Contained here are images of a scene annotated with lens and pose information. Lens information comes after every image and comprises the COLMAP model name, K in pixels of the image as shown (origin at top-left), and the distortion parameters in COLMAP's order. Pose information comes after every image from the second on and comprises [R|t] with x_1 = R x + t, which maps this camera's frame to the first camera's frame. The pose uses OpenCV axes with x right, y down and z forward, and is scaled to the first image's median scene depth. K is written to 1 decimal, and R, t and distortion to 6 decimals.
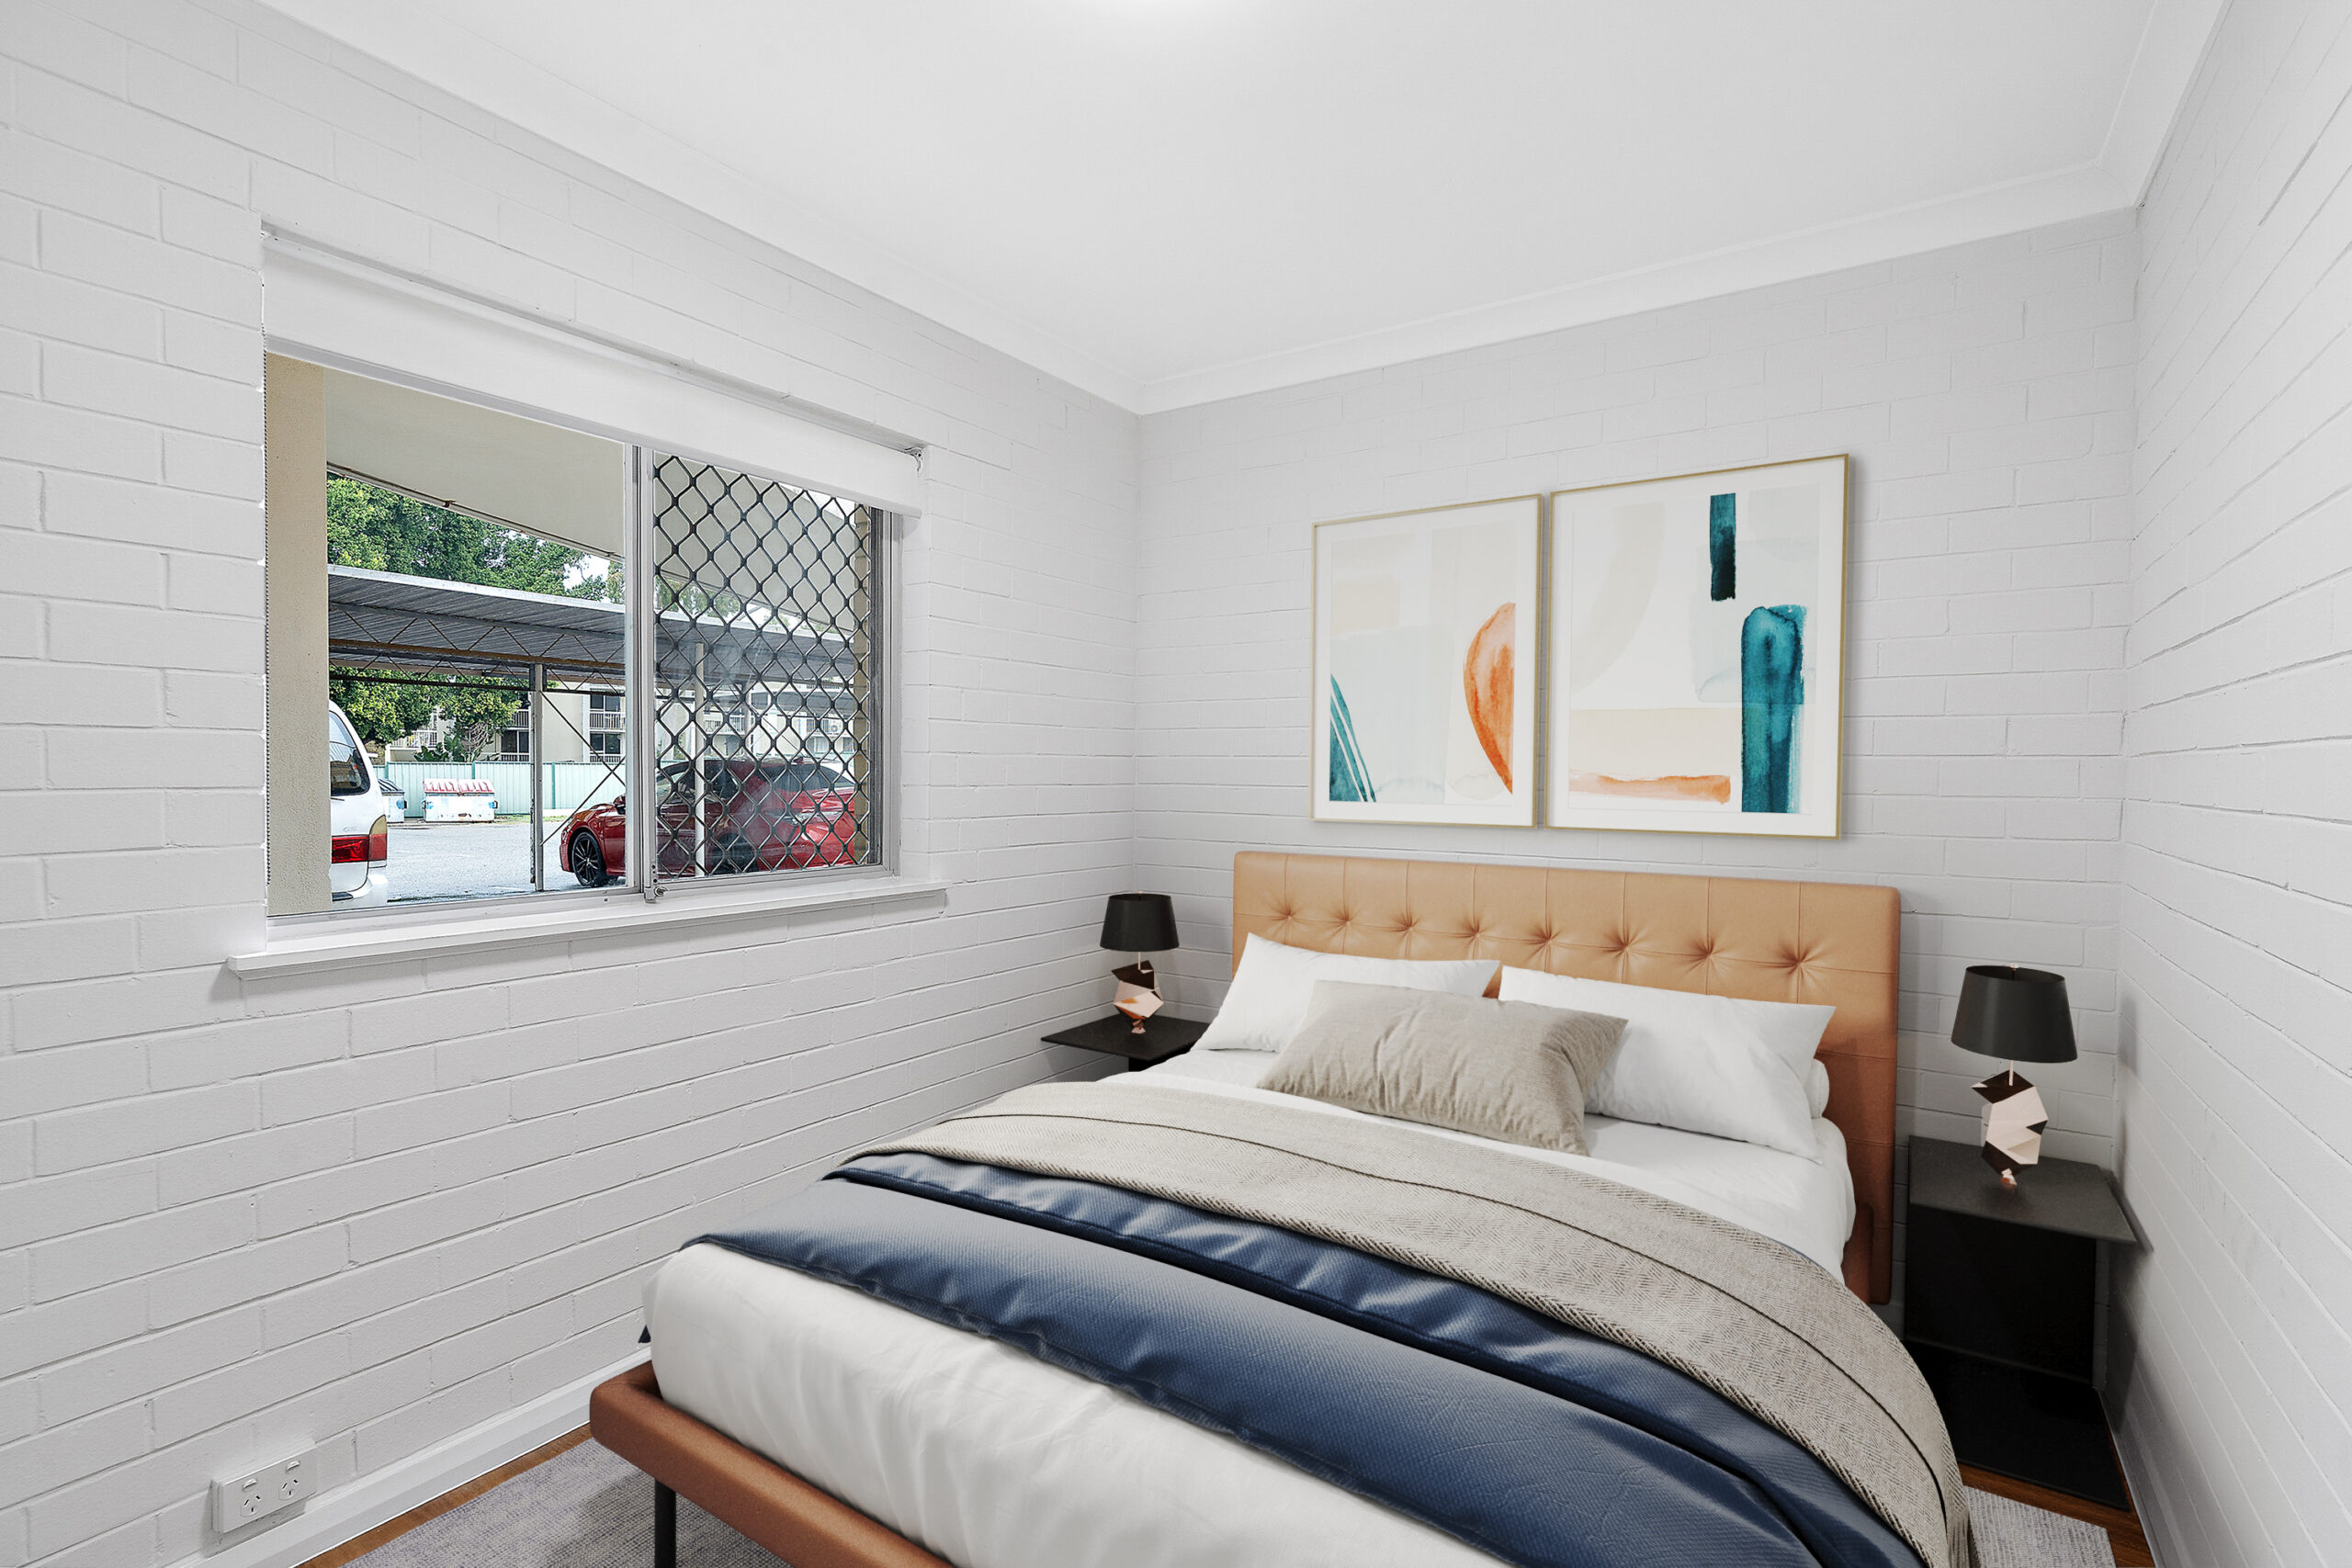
lens RADIAL K [[1088.4, 0, 1174.6], [0, 1088.4, 781.4], [0, 0, 1]] dist [-0.003454, 0.002081]
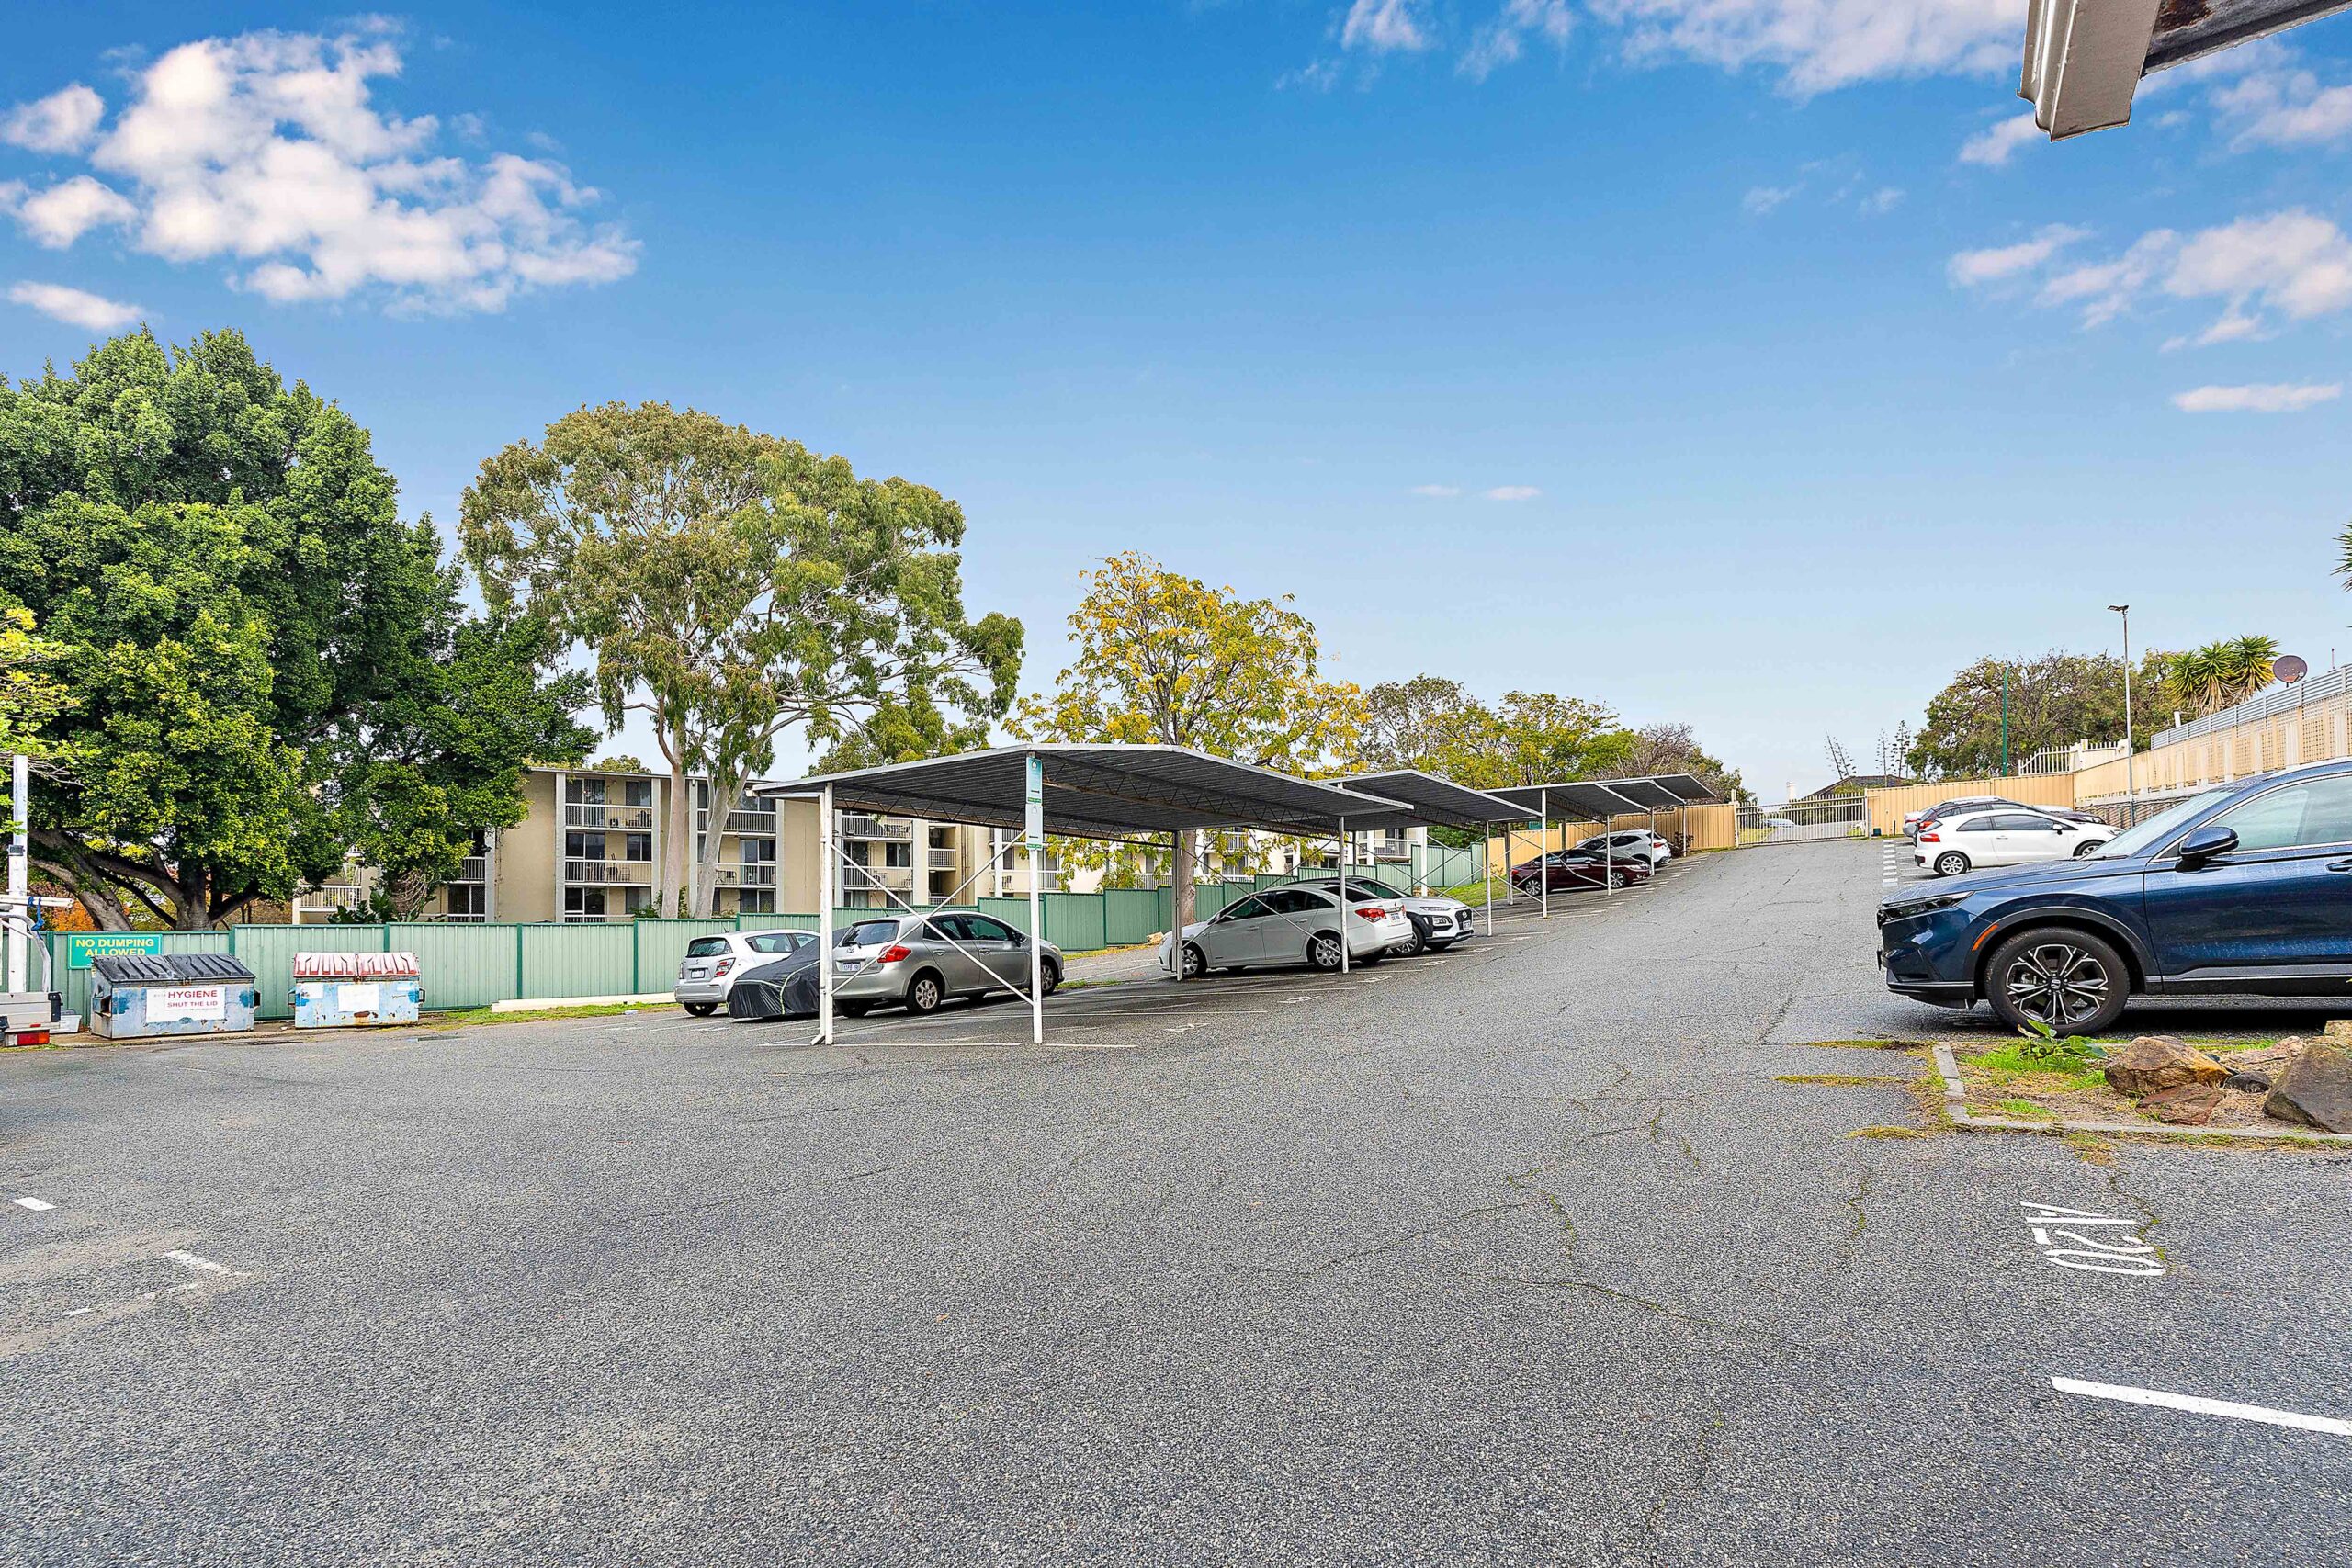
lens RADIAL K [[1088.4, 0, 1174.7], [0, 1088.4, 905.5], [0, 0, 1]] dist [-0.003454, 0.002081]
pose [[0.999617, -0.007417, 0.026677, -0.159541], [0.008275, 0.999447, -0.032196, -0.003701], [-0.026424, 0.032404, 0.999125, 0.276167]]
